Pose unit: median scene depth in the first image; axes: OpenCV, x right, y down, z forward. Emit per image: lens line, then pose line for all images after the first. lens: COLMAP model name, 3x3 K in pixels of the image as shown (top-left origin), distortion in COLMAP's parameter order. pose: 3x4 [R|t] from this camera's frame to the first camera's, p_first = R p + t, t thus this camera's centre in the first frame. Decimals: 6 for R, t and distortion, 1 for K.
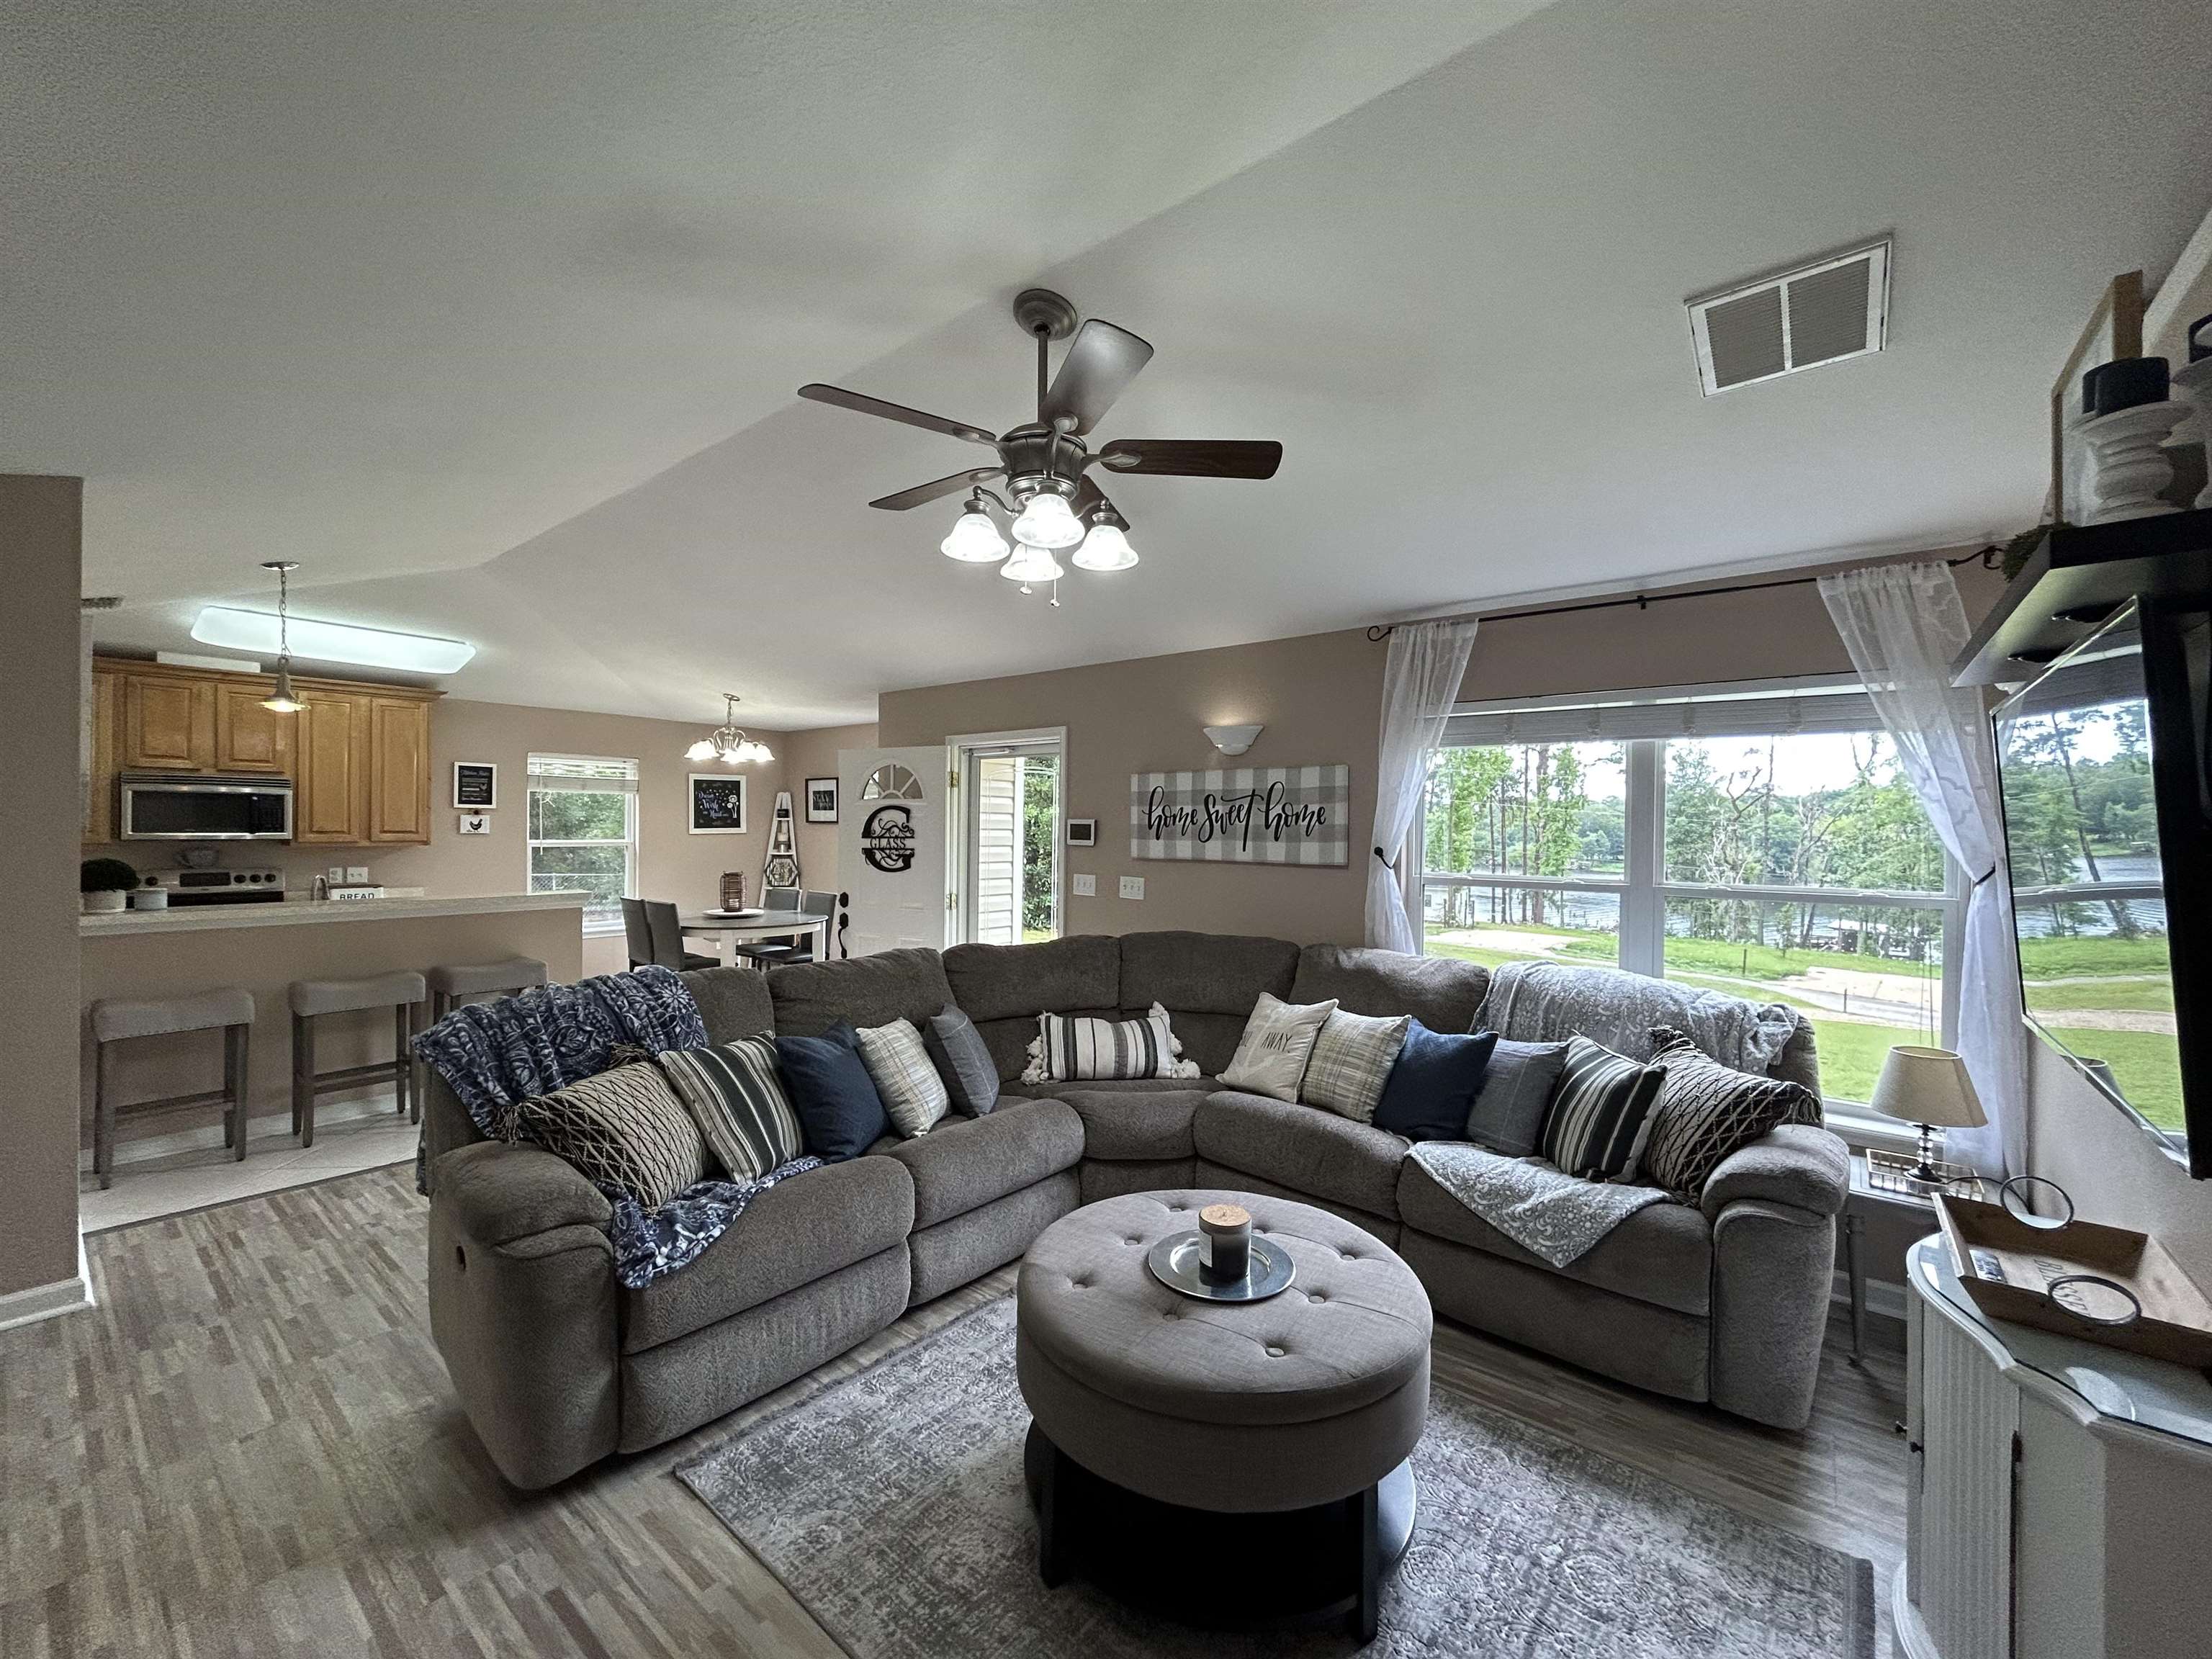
lens RADIAL K [[891.2, 0, 1107.4], [0, 891.2, 833.0], [0, 0, 1]] dist [-0.002642, 0.000375]
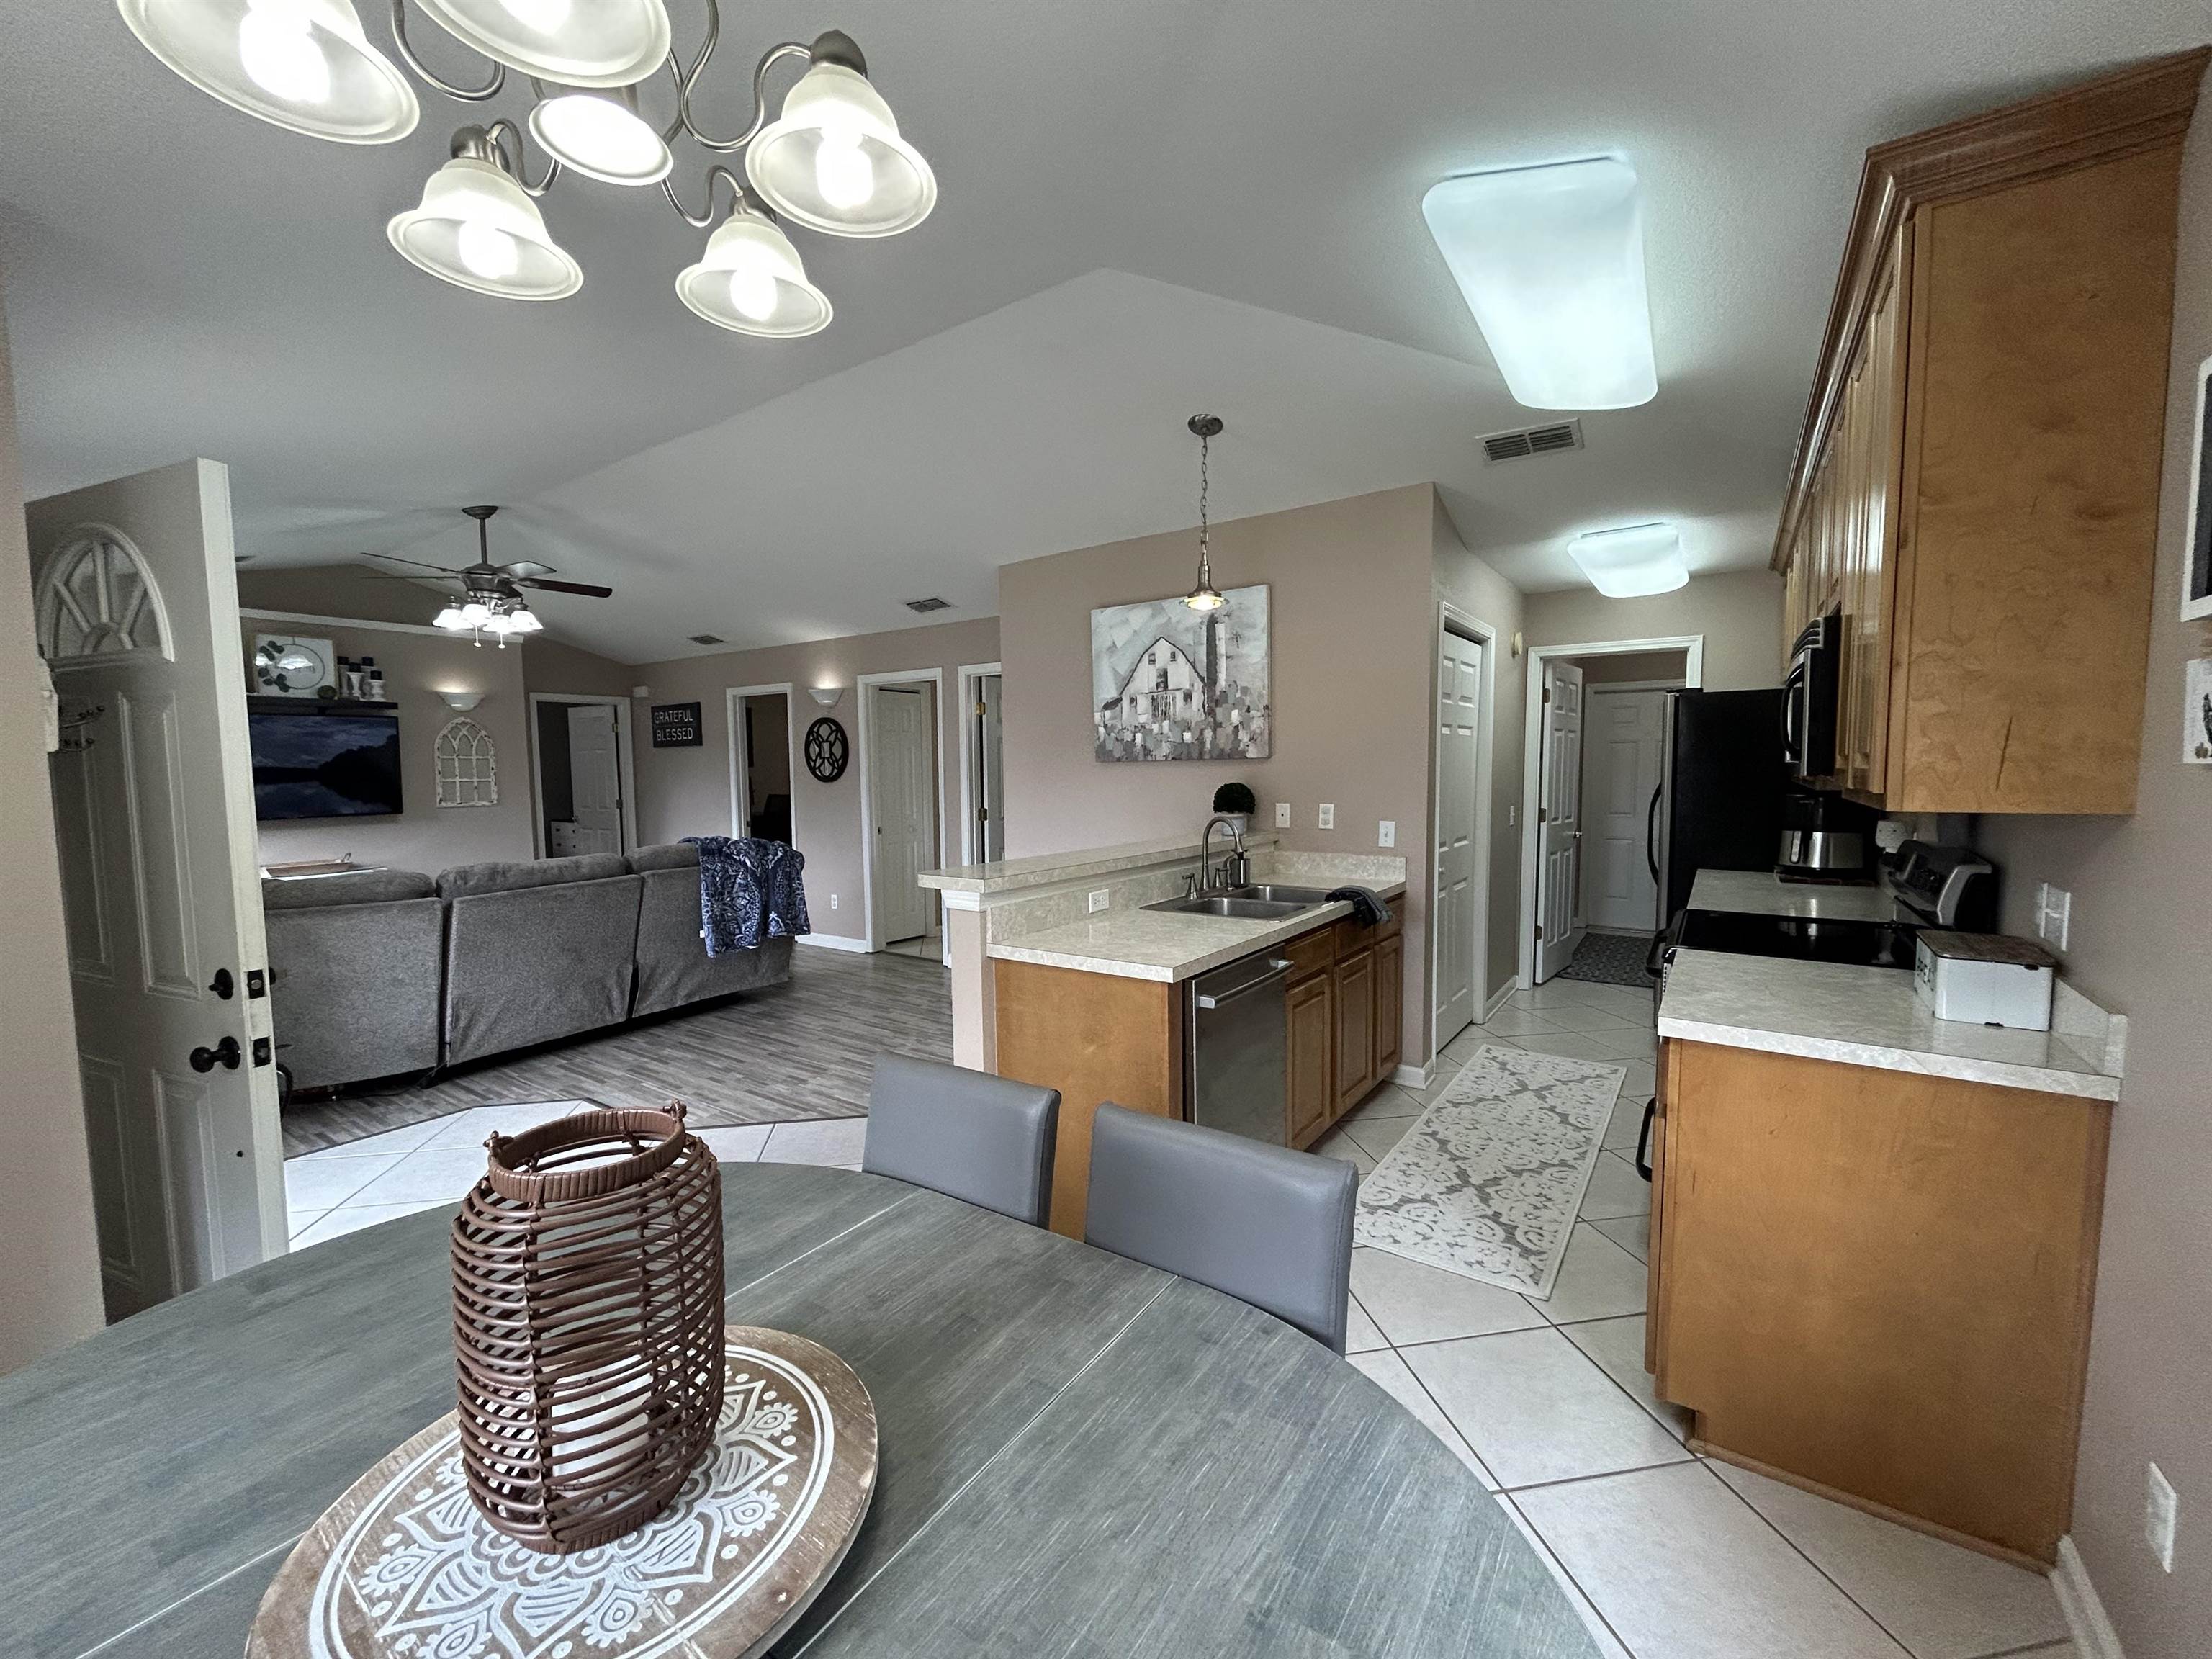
lens RADIAL K [[891.2, 0, 1107.4], [0, 891.2, 832.6], [0, 0, 1]] dist [-0.002642, 0.000375]
pose [[-0.997426, 0.003510, -0.071622, -0.858297], [-0.002389, 0.996621, 0.082100, -0.000138], [0.071668, 0.082059, -0.994047, 2.005742]]
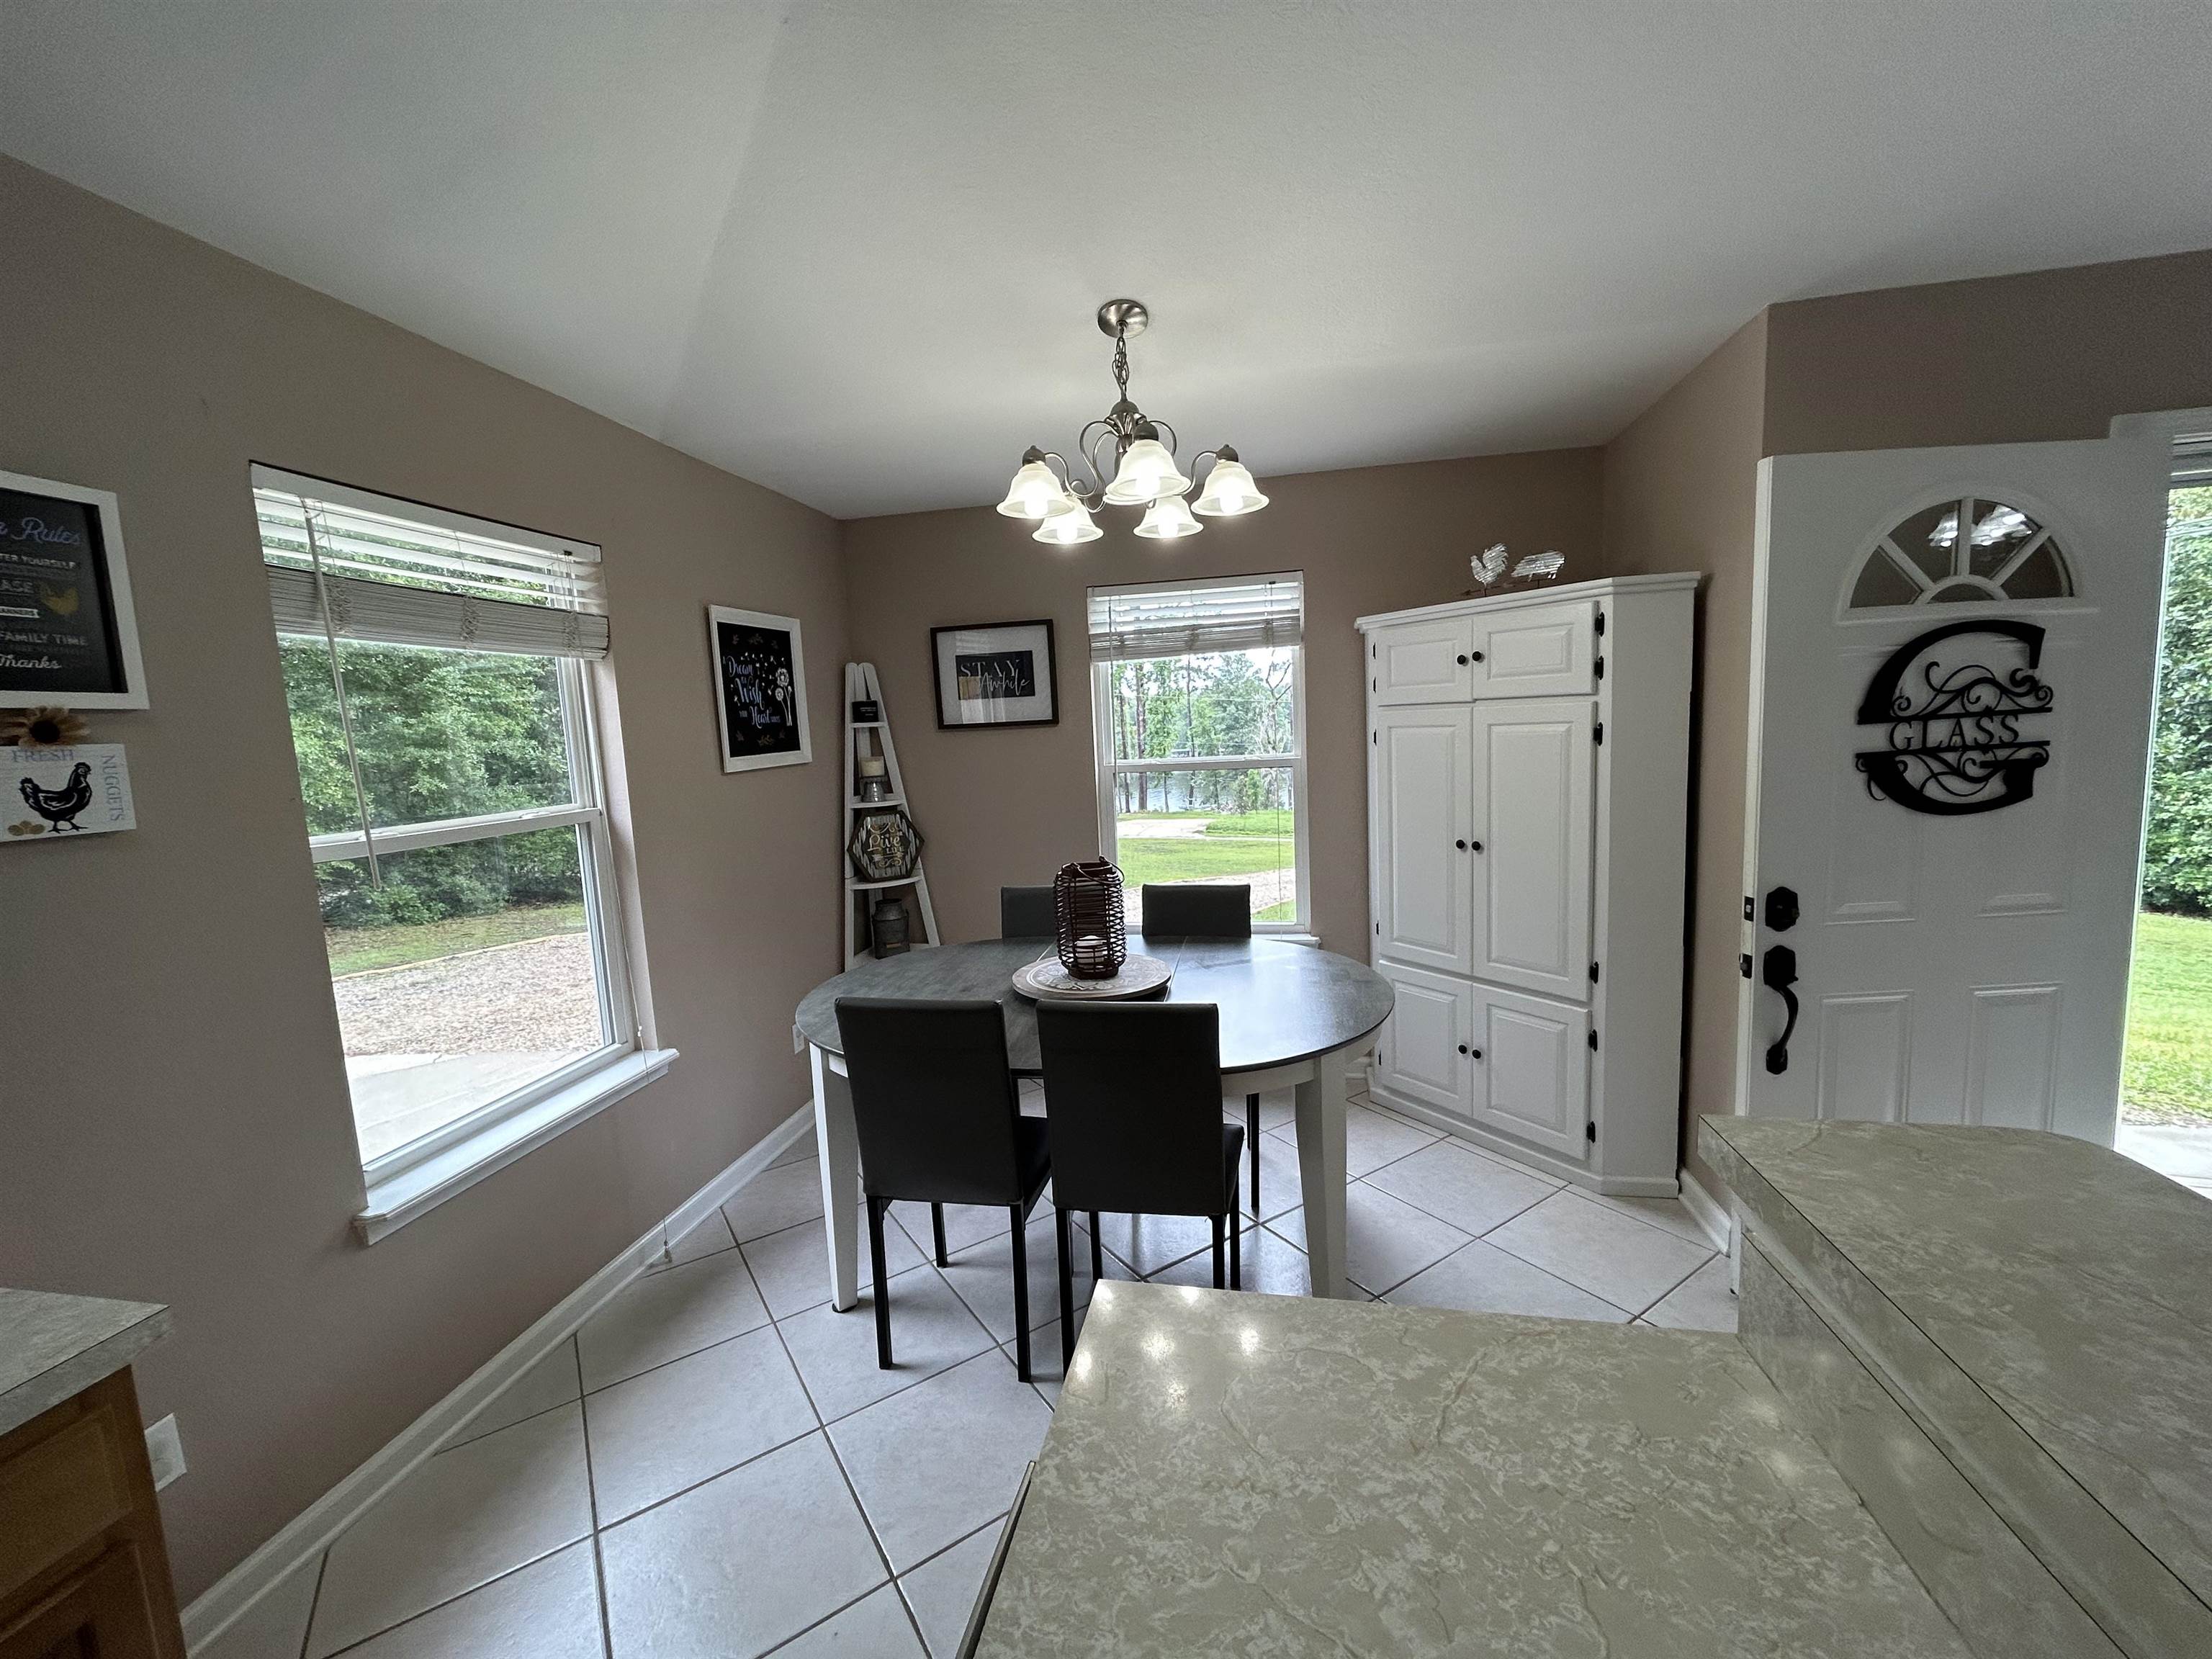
lens RADIAL K [[891.2, 0, 1113.0], [0, 891.2, 831.4], [0, 0, 1]] dist [-0.002642, 0.000375]
pose [[0.883715, -0.108555, 0.455262, -1.027352], [0.062097, 0.991325, 0.115840, -0.015882], [-0.463888, -0.074099, 0.882790, 1.241845]]
